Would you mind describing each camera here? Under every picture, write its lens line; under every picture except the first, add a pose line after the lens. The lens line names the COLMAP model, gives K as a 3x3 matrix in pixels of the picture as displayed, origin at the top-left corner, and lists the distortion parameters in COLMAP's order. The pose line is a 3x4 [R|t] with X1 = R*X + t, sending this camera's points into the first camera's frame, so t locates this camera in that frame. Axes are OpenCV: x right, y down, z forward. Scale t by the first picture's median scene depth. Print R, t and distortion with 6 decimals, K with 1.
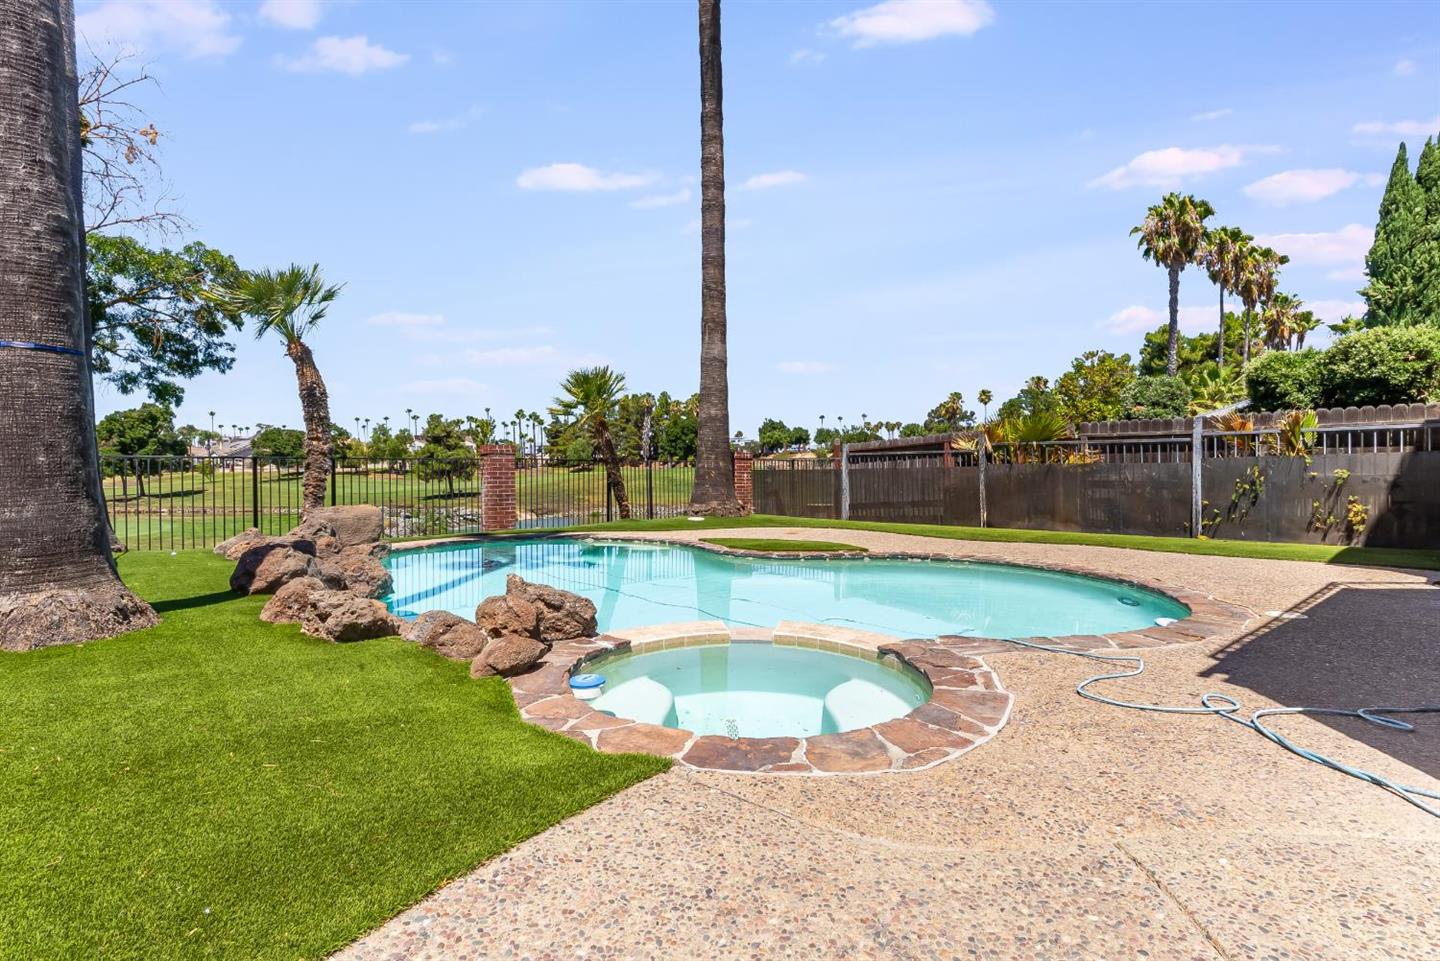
lens RADIAL K [[688.8, 0, 725.2], [0, 688.8, 475.9], [0, 0, 1]] dist [0.000628, -0.002677]
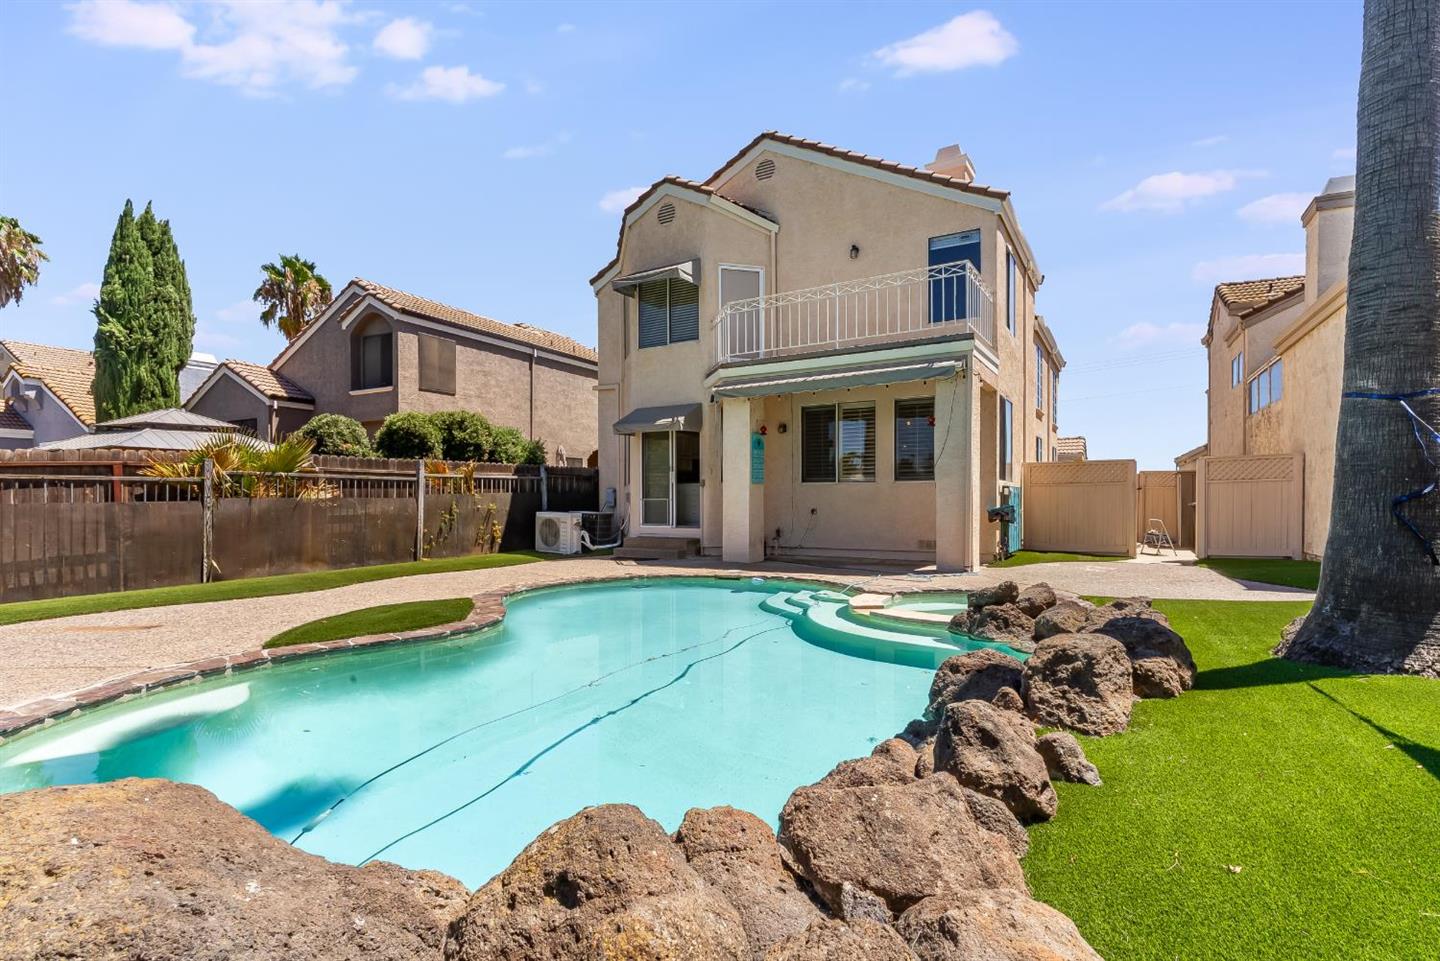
lens RADIAL K [[688.8, 0, 724.2], [0, 688.8, 492.5], [0, 0, 1]] dist [0.000628, -0.002677]
pose [[-0.331445, 0.010279, 0.943418, -0.565598], [0.009781, 0.999924, -0.007458, -0.013456], [-0.943424, 0.006755, -0.331521, 0.792121]]
